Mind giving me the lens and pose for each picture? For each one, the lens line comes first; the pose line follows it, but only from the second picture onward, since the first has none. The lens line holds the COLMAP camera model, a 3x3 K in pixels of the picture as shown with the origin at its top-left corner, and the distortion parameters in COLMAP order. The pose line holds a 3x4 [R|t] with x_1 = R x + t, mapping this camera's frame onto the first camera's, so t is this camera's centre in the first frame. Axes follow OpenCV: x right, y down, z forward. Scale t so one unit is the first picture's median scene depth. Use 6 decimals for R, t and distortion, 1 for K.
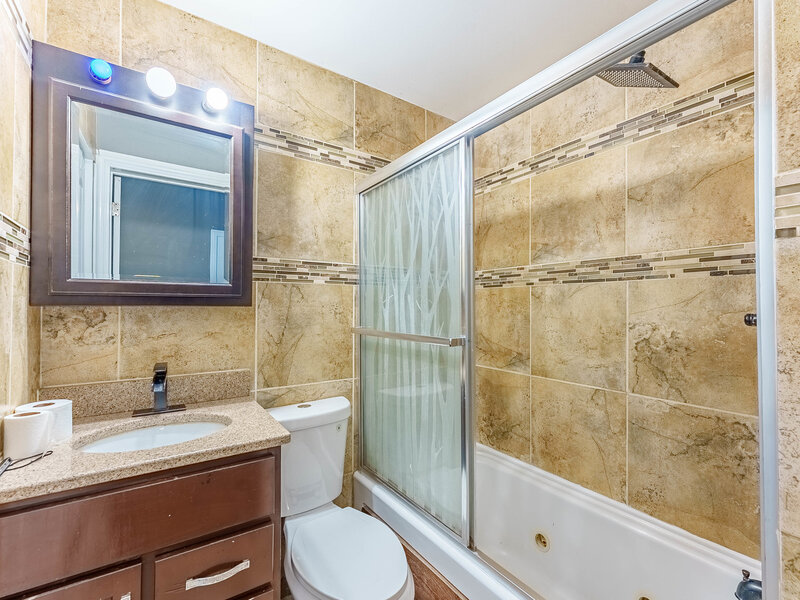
lens RADIAL K [[364.9, 0, 402.7], [0, 364.9, 303.1], [0, 0, 1]] dist [0.003004, -0.001344]
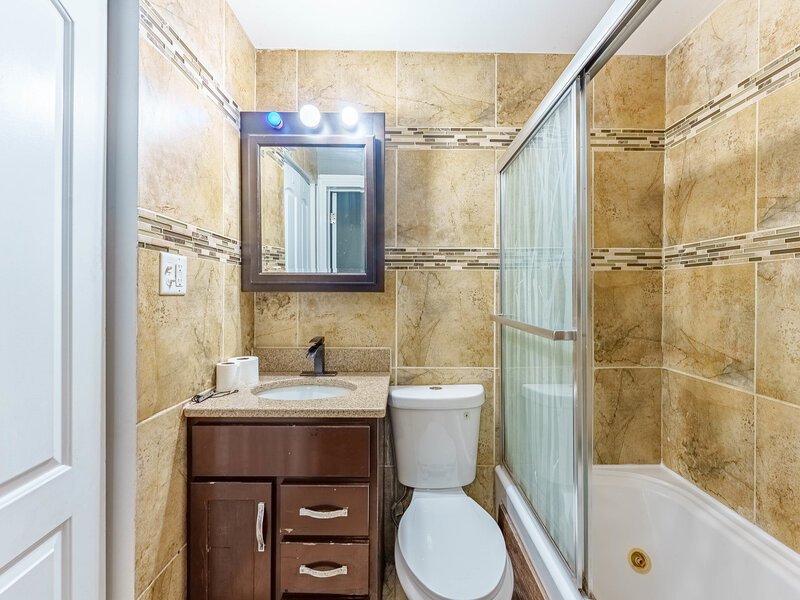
lens RADIAL K [[364.9, 0, 402.5], [0, 364.9, 294.4], [0, 0, 1]] dist [0.003004, -0.001344]
pose [[0.827804, 0.002548, -0.561011, 0.227793], [0.004417, 0.999929, 0.011059, 0.002837], [0.560999, -0.011633, 0.827734, 0.086851]]
